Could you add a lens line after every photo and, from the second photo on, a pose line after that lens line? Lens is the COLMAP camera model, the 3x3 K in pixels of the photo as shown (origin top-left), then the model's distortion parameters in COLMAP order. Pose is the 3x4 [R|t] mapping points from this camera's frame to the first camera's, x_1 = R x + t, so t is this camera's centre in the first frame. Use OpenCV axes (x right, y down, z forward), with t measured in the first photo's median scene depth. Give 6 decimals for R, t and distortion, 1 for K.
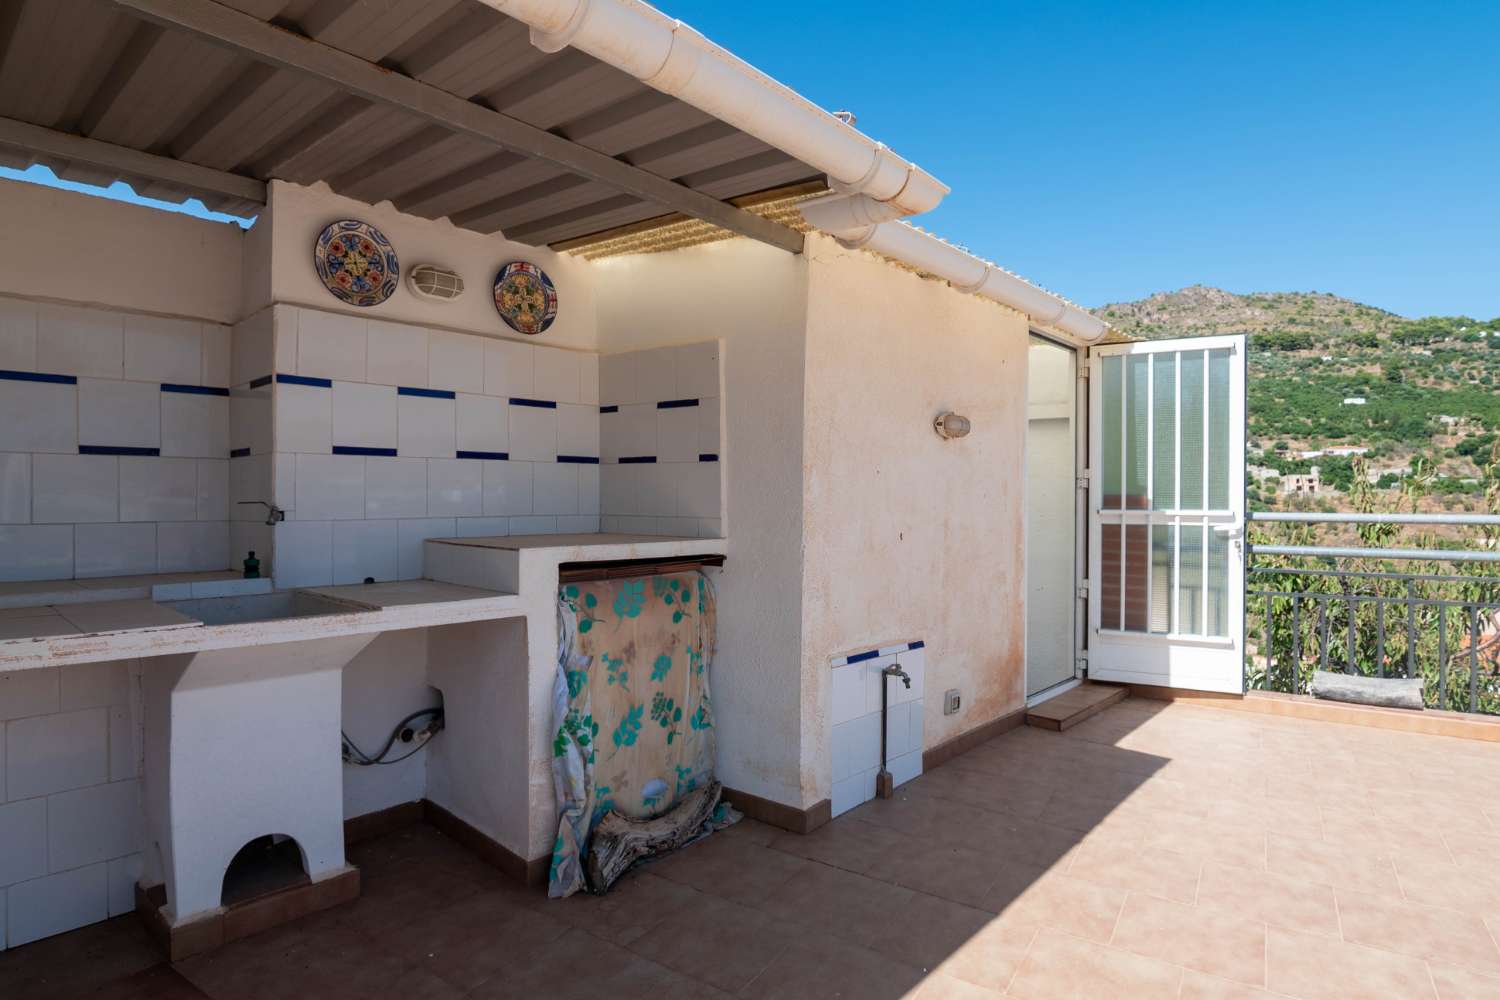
lens RADIAL K [[805.5, 0, 749.8], [0, 805.5, 503.7], [0, 0, 1]] dist [-0.007564, -0.010534]
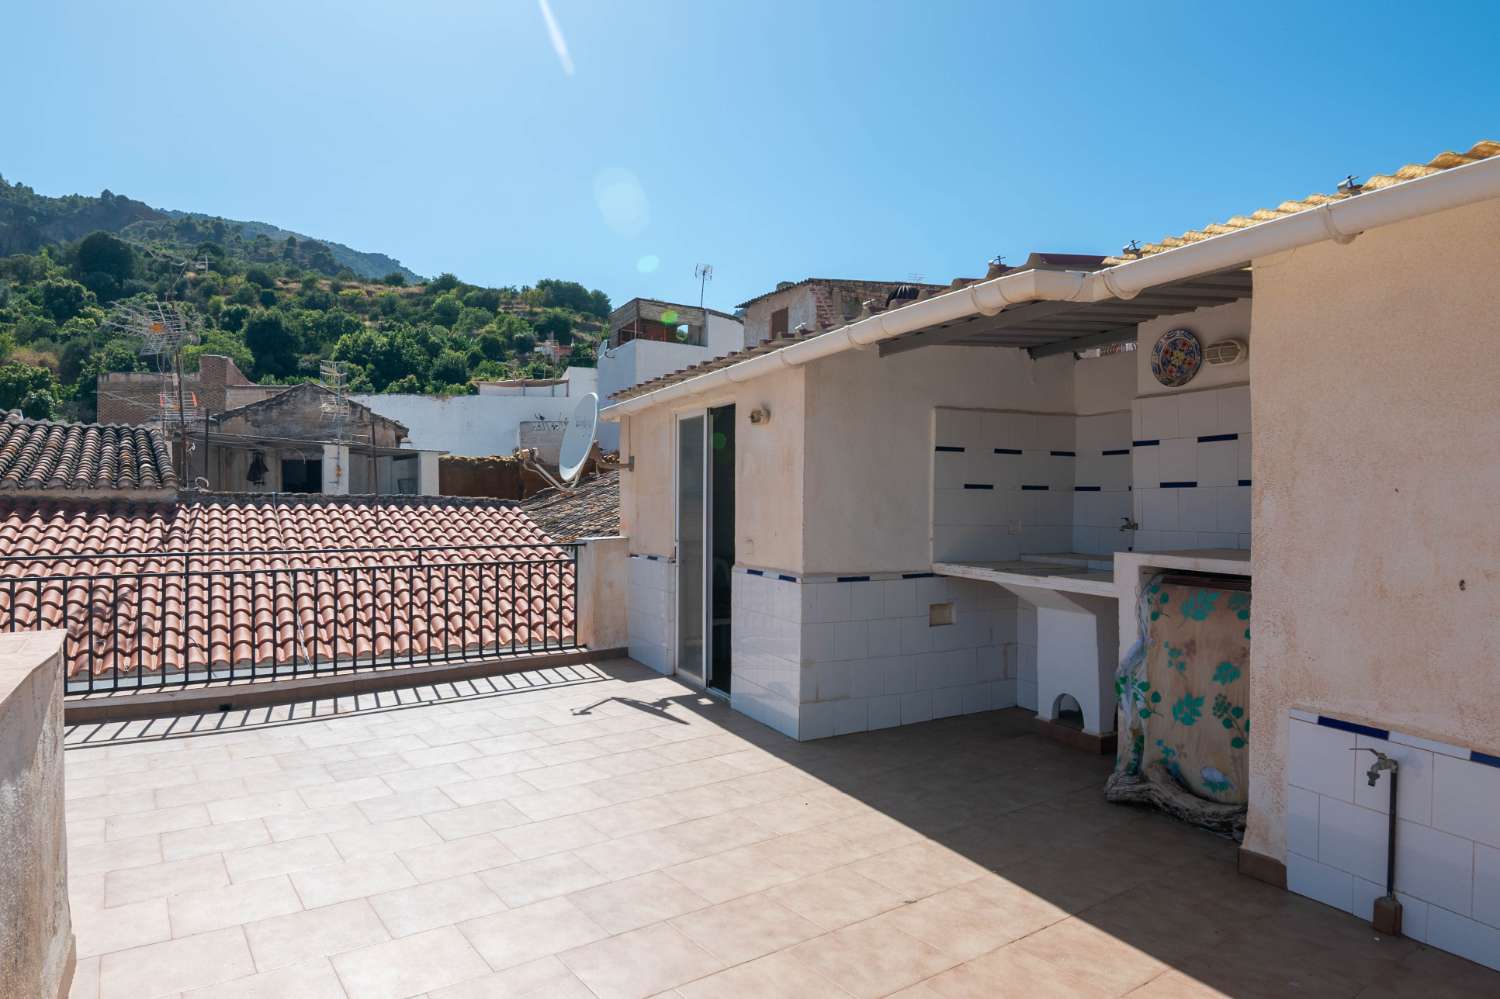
lens RADIAL K [[915.5, 0, 750.9], [0, 915.5, 520.1], [0, 0, 1]] dist [-0.005960, -0.003746]
pose [[-0.378870, 0.016844, -0.925297, 1.258132], [-0.010345, 0.999695, 0.022434, -0.027808], [0.925392, 0.018072, -0.378580, 0.840505]]
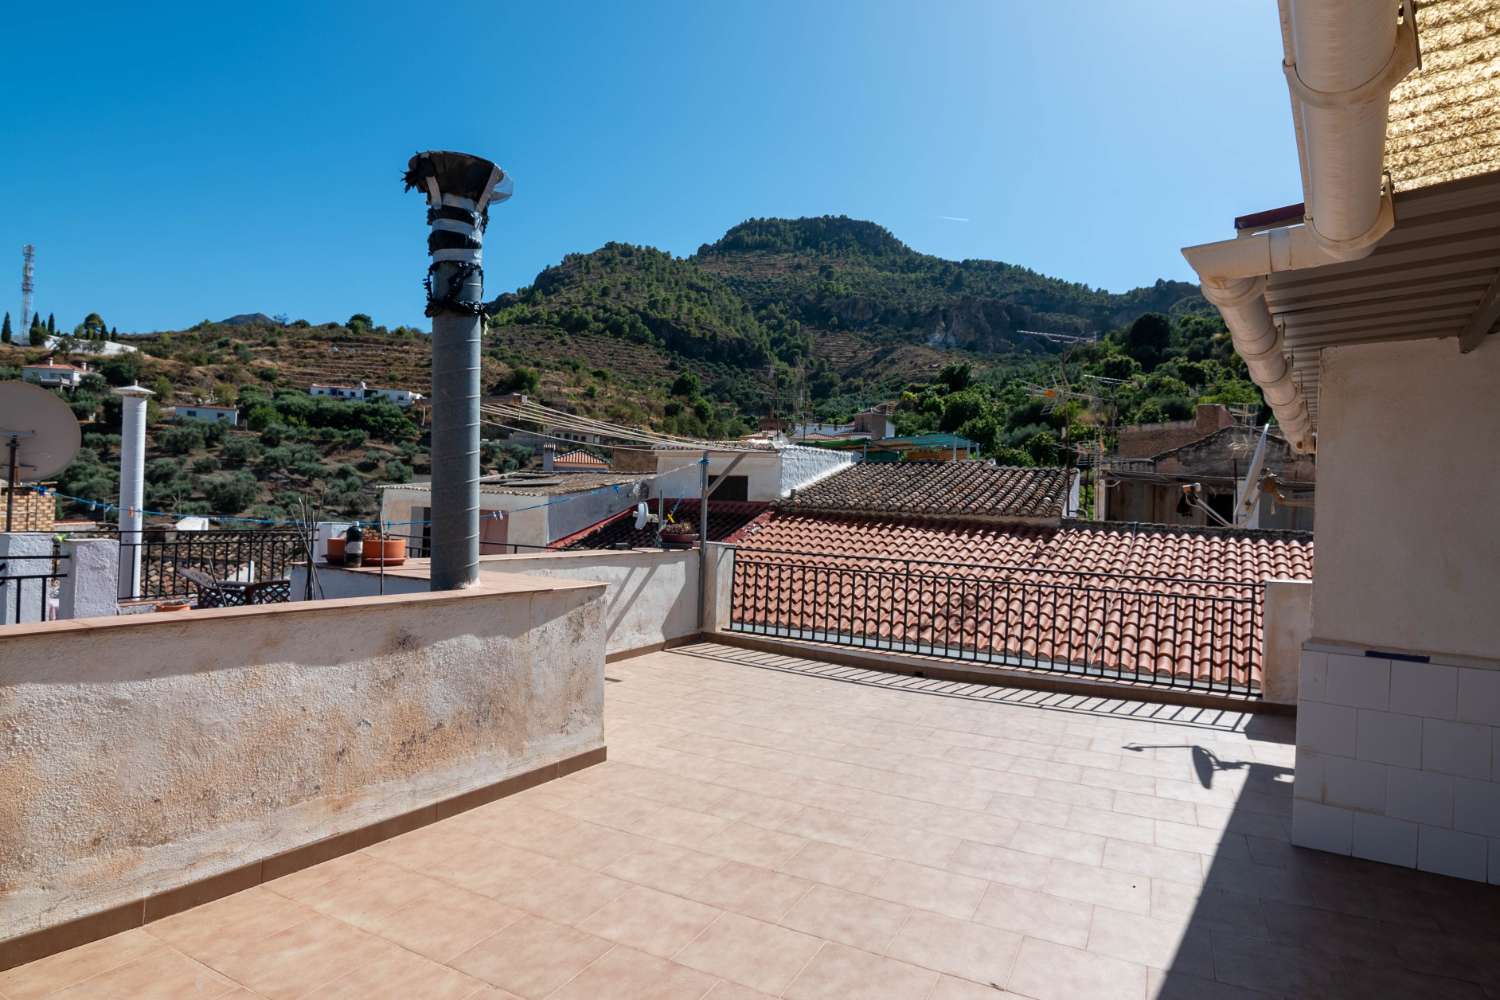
lens RADIAL K [[809.0, 0, 750.0], [0, 809.0, 500.0], [0, 0, 1]] dist [-0.013028, -0.008069]
pose [[-0.994137, -0.044990, -0.098324, 0.612531], [-0.044914, 0.998986, -0.002989, -0.055751], [0.098359, 0.001445, -0.995150, 1.396012]]
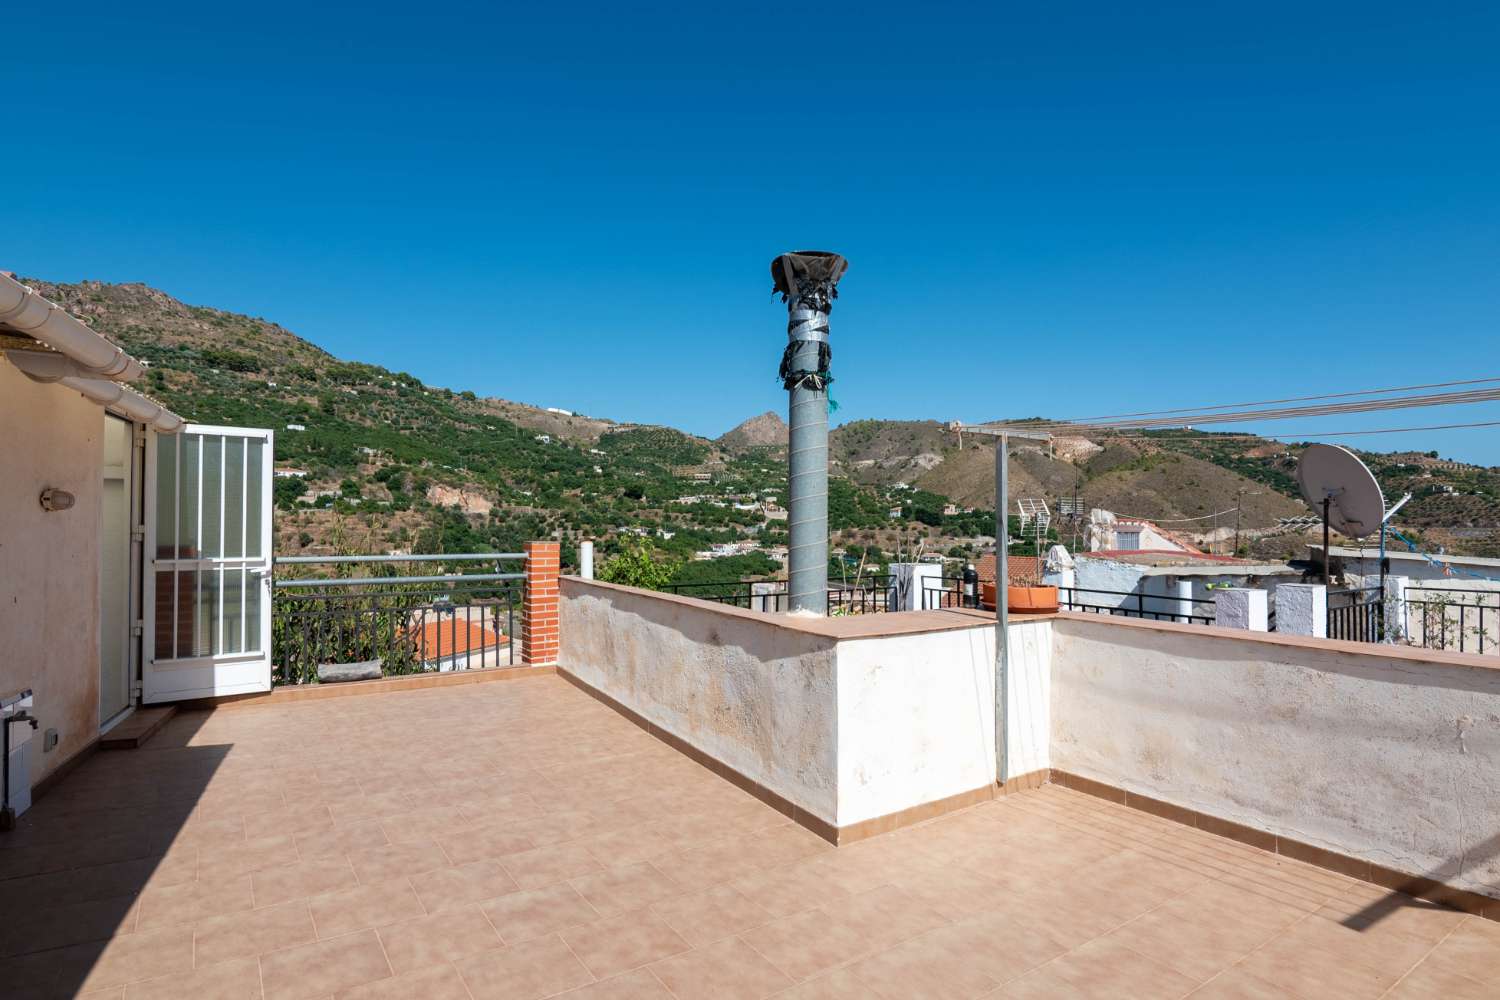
lens RADIAL K [[805.5, 0, 749.8], [0, 805.5, 503.7], [0, 0, 1]] dist [-0.007564, -0.010534]
pose [[0.395978, 0.017955, 0.918084, -0.495422], [0.002198, 0.999787, -0.020501, -0.080365], [-0.918257, 0.010136, 0.395855, -0.457008]]
